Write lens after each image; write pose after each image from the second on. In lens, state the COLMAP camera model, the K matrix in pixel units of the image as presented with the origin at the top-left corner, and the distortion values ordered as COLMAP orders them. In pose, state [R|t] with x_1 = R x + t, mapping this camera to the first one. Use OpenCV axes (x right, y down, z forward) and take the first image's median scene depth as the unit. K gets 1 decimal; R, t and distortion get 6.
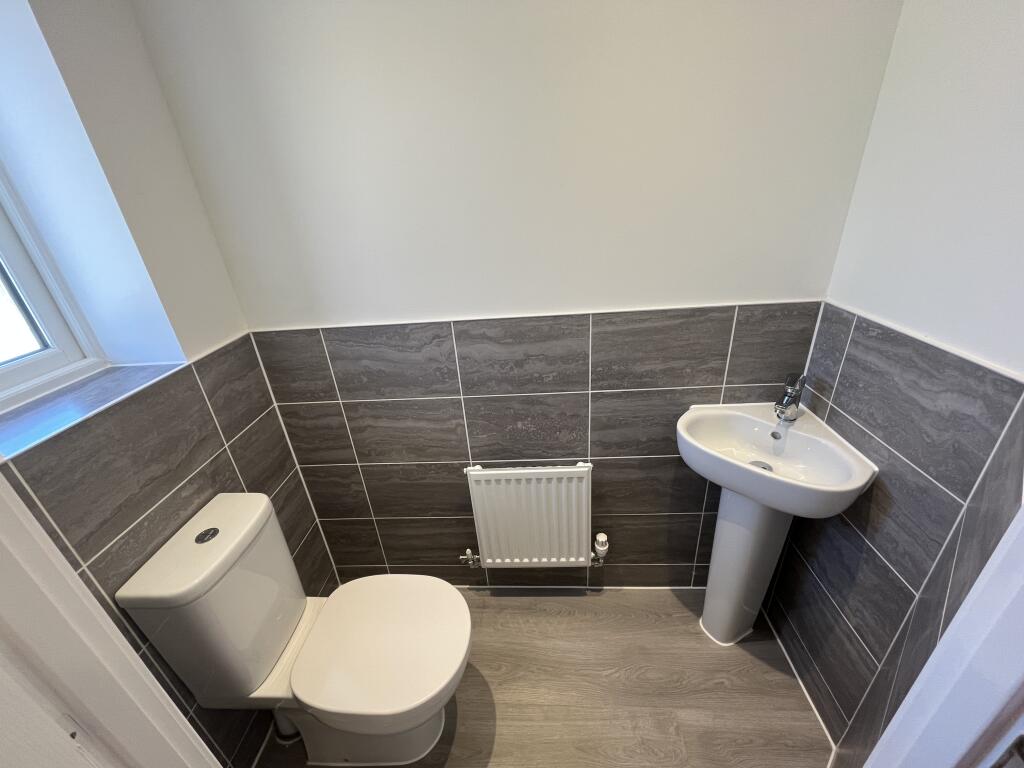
lens RADIAL K [[414.1, 0, 512.3], [0, 414.1, 383.8], [0, 0, 1]] dist [-0.003423, -0.001038]
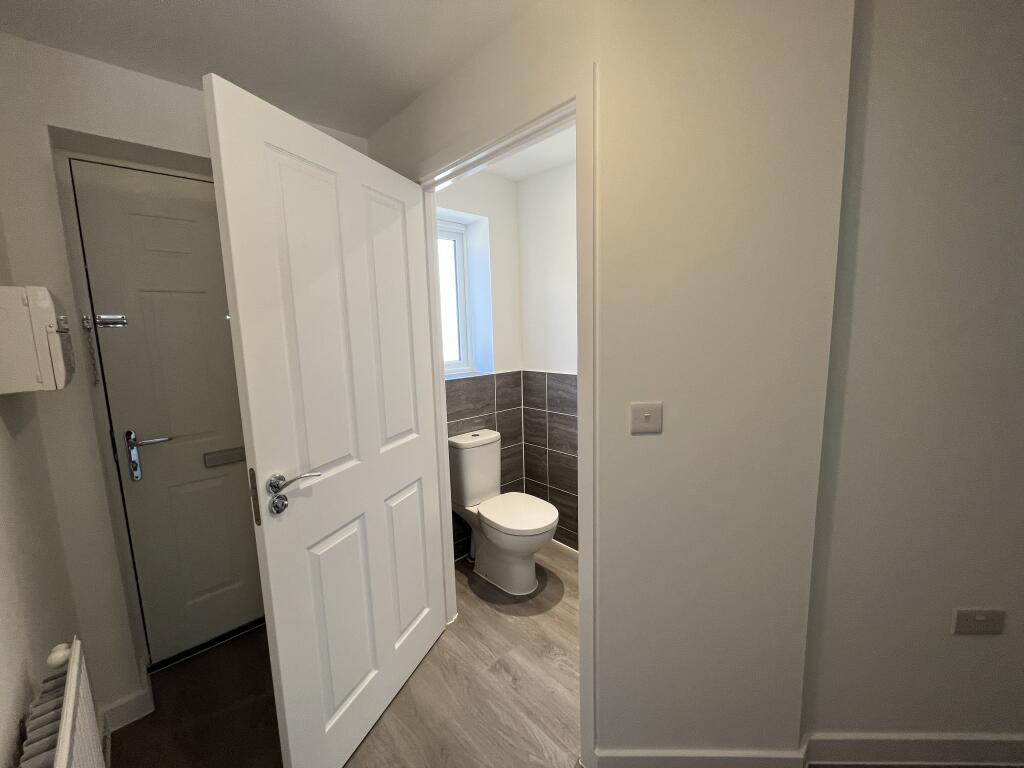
lens RADIAL K [[414.1, 0, 512.1], [0, 414.1, 382.4], [0, 0, 1]] dist [-0.003423, -0.001038]
pose [[0.724428, 0.147968, -0.673282, 0.815984], [-0.321471, 0.936502, -0.140076, 0.258448], [0.609803, 0.317915, 0.725996, -0.611618]]
